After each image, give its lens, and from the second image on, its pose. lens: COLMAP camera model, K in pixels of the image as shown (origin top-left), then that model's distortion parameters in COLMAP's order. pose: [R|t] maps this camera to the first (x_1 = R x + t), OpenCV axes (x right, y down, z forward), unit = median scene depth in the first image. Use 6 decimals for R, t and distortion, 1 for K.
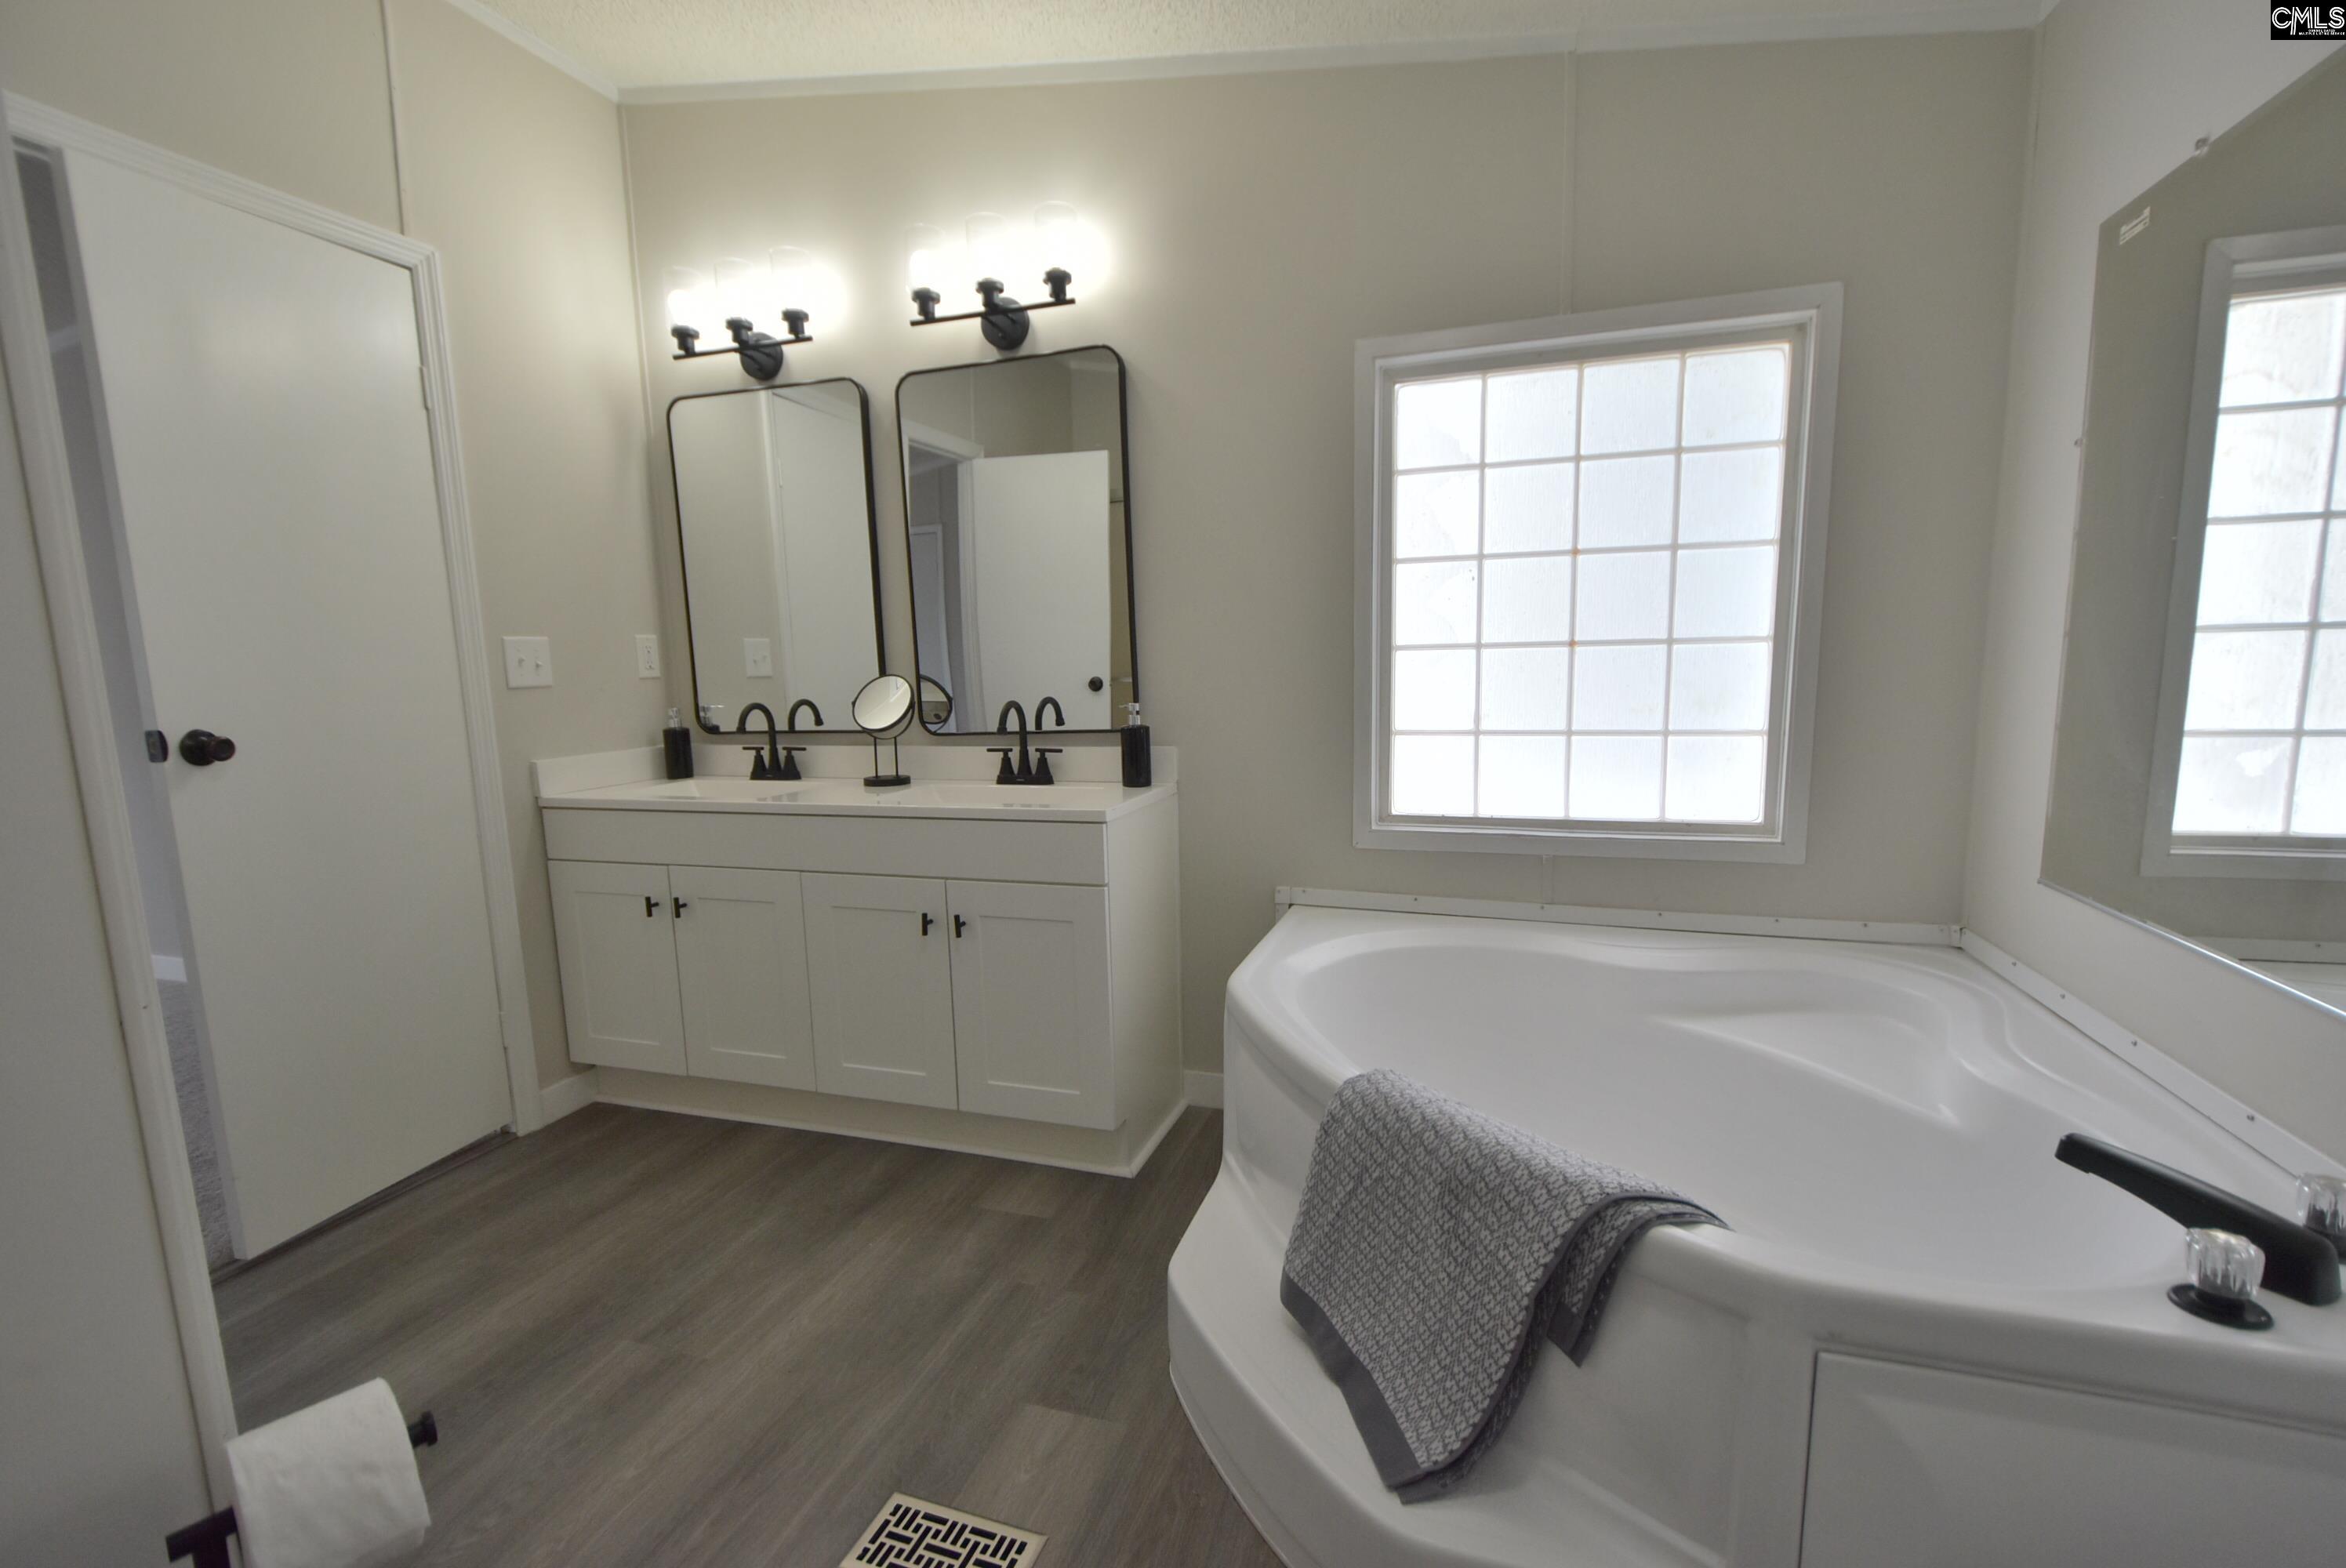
lens RADIAL K [[1033.6, 0, 1175.3], [0, 1033.6, 802.0], [0, 0, 1]] dist [0.013173, -0.009376]
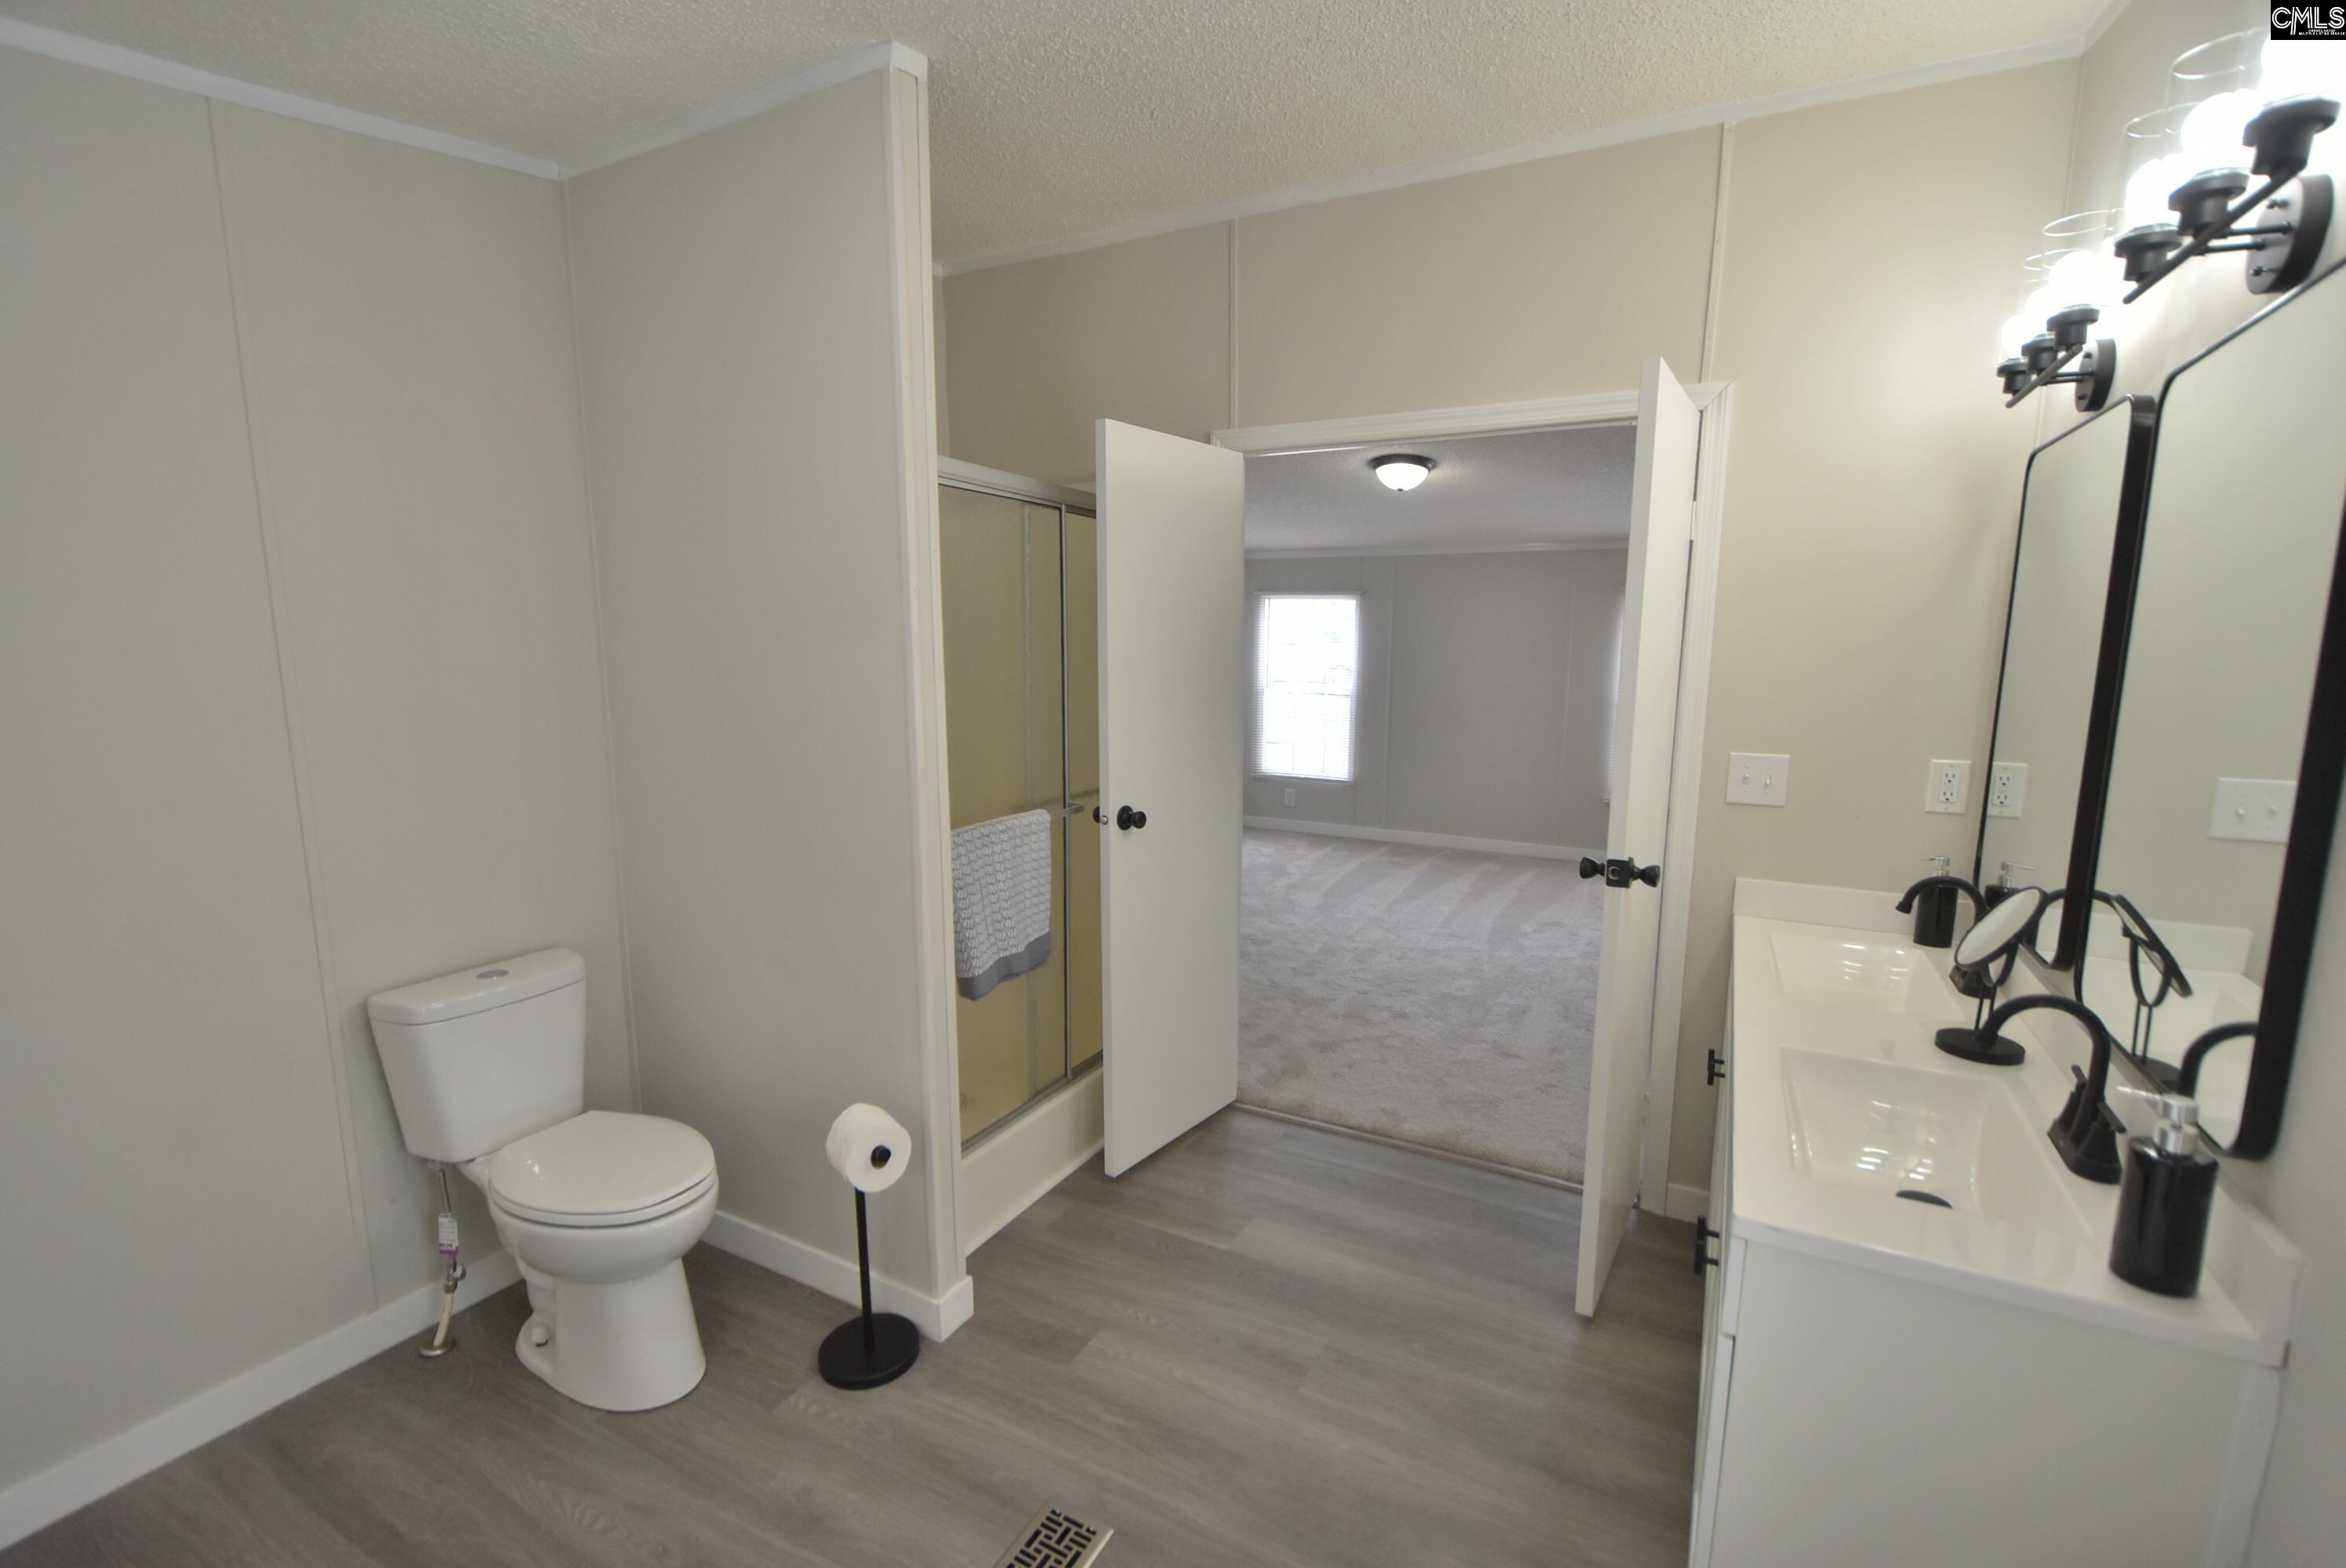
lens RADIAL K [[1033.6, 0, 1175.3], [0, 1033.6, 802.0], [0, 0, 1]] dist [0.013173, -0.009376]
pose [[-0.176321, 0.179723, -0.967786, 0.441078], [-0.141934, 0.968274, 0.205672, -0.251795], [0.974046, 0.173626, -0.145218, 0.655749]]
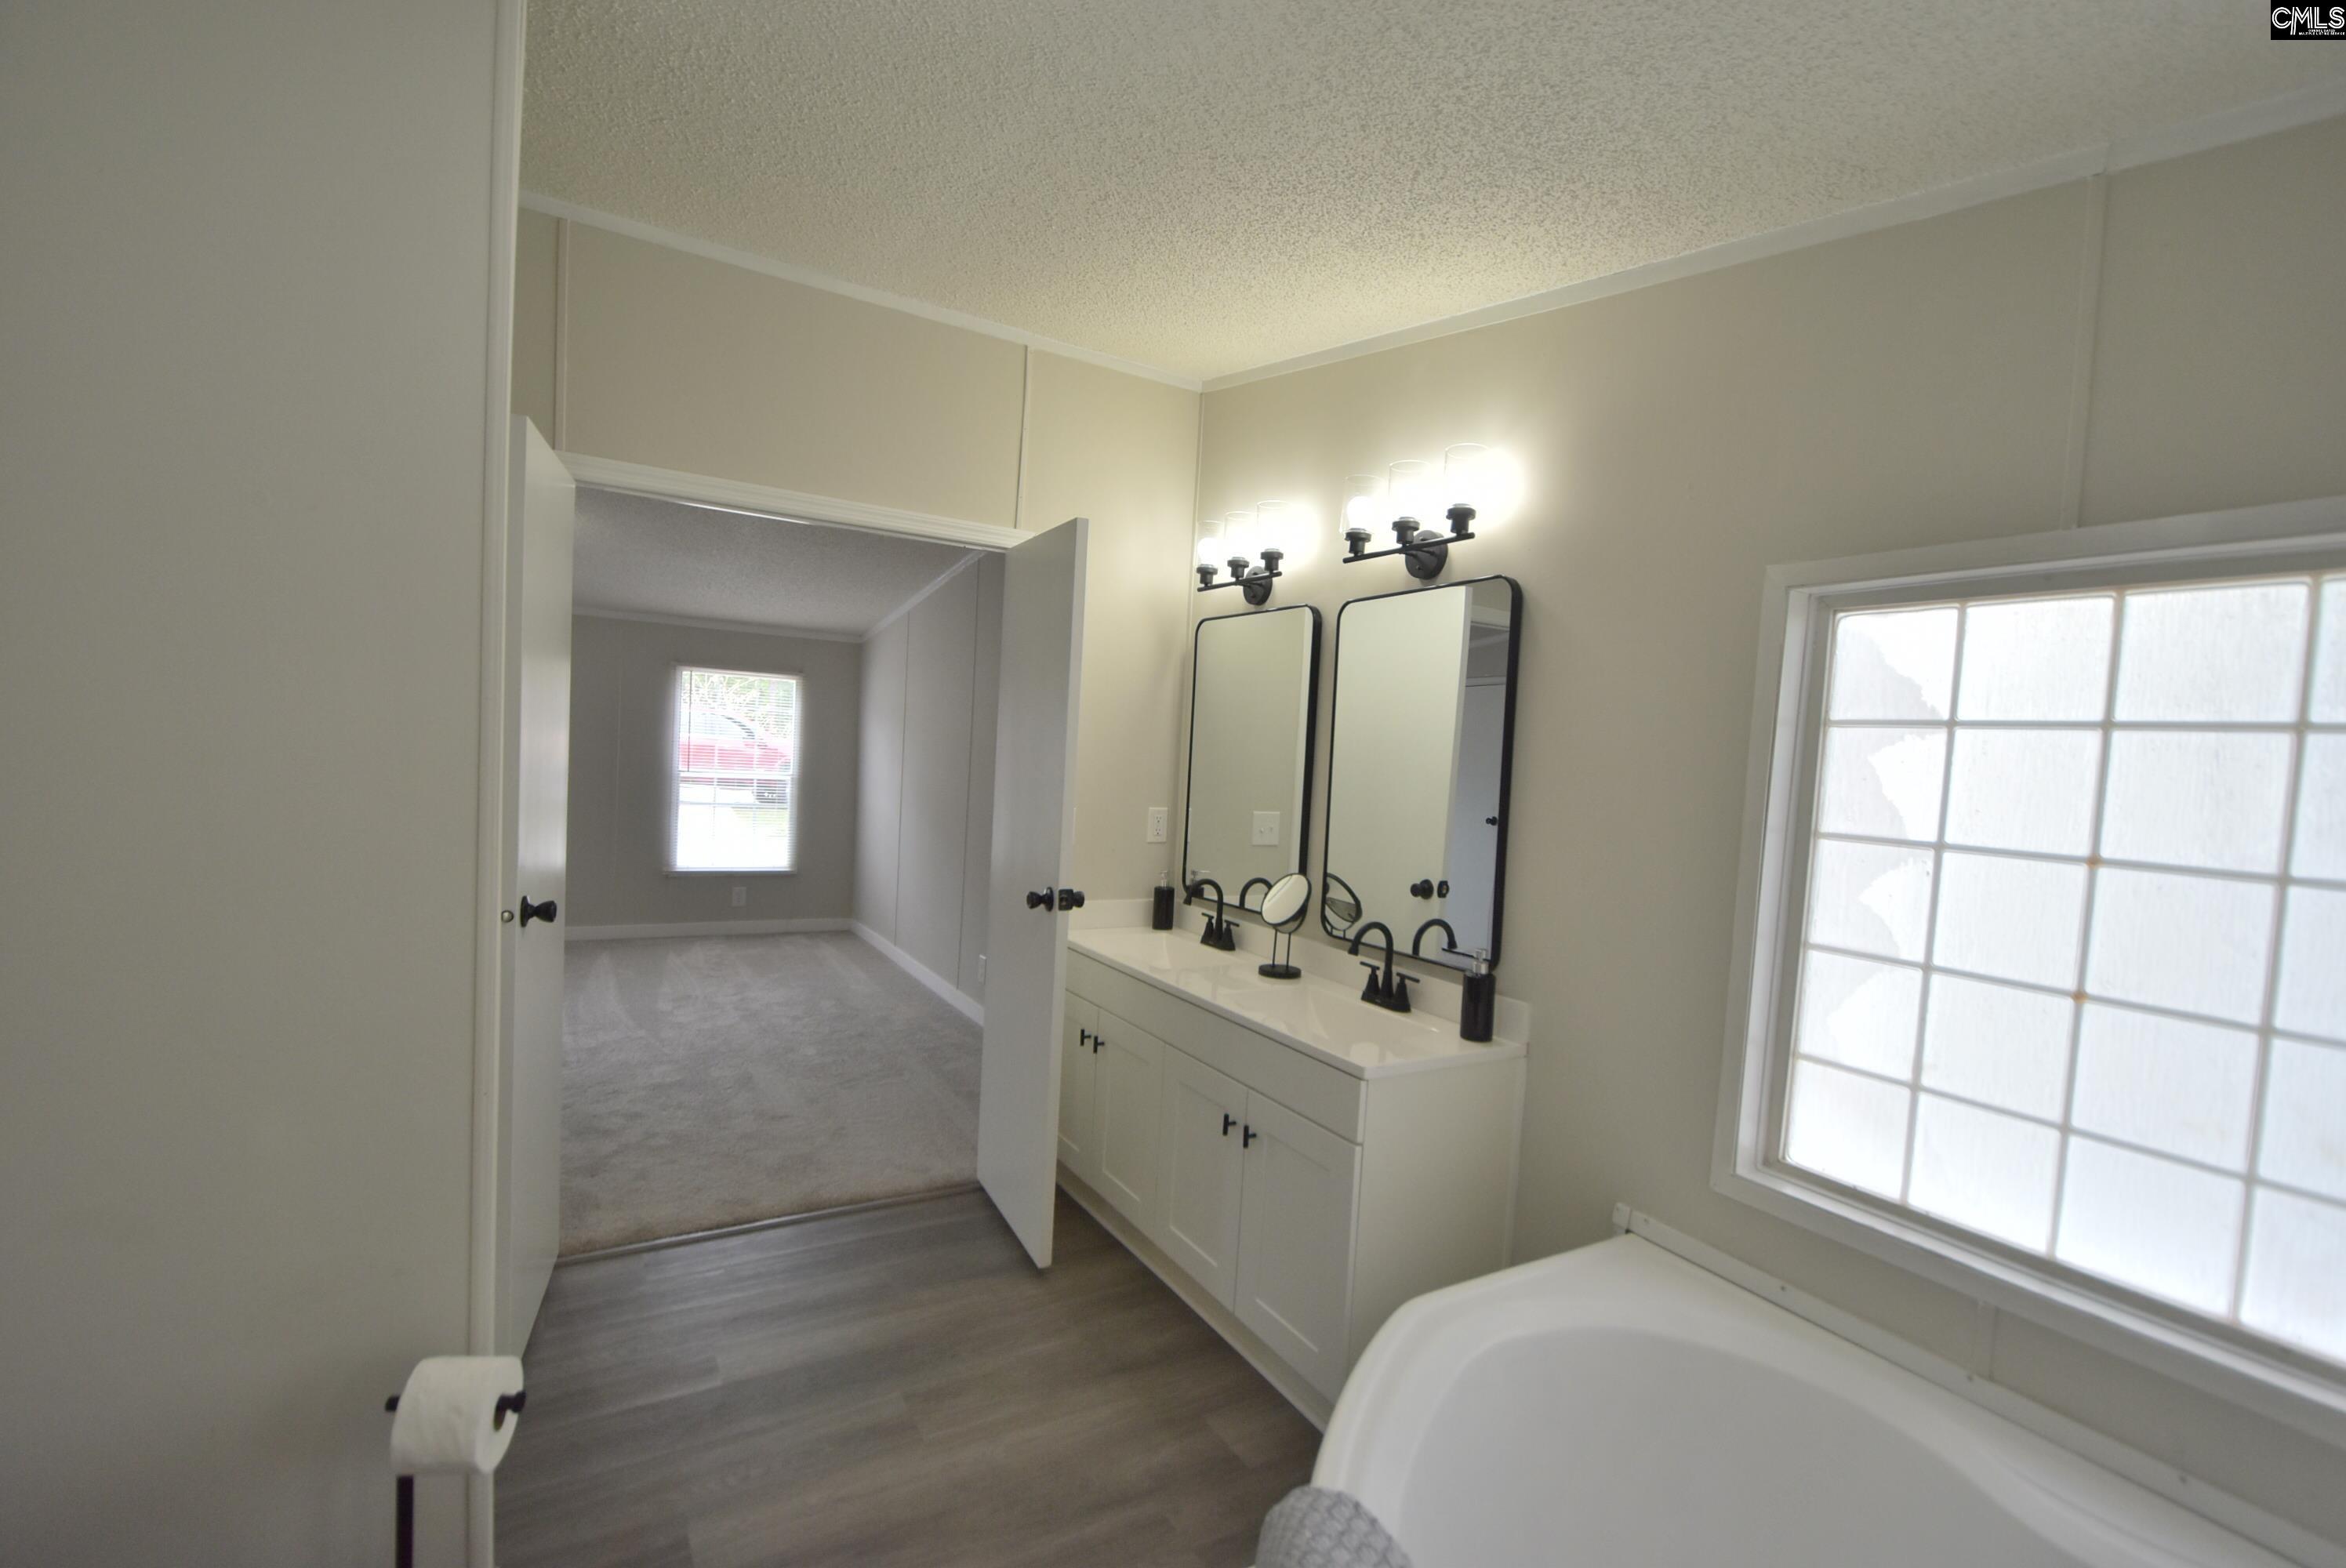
lens RADIAL K [[1033.6, 0, 1175.3], [0, 1033.6, 802.0], [0, 0, 1]] dist [0.013173, -0.009376]
pose [[0.753259, 0.100348, -0.650024, 0.352628], [-0.167210, 0.985039, -0.041700, -0.145281], [0.636114, 0.140101, 0.758769, 0.109915]]
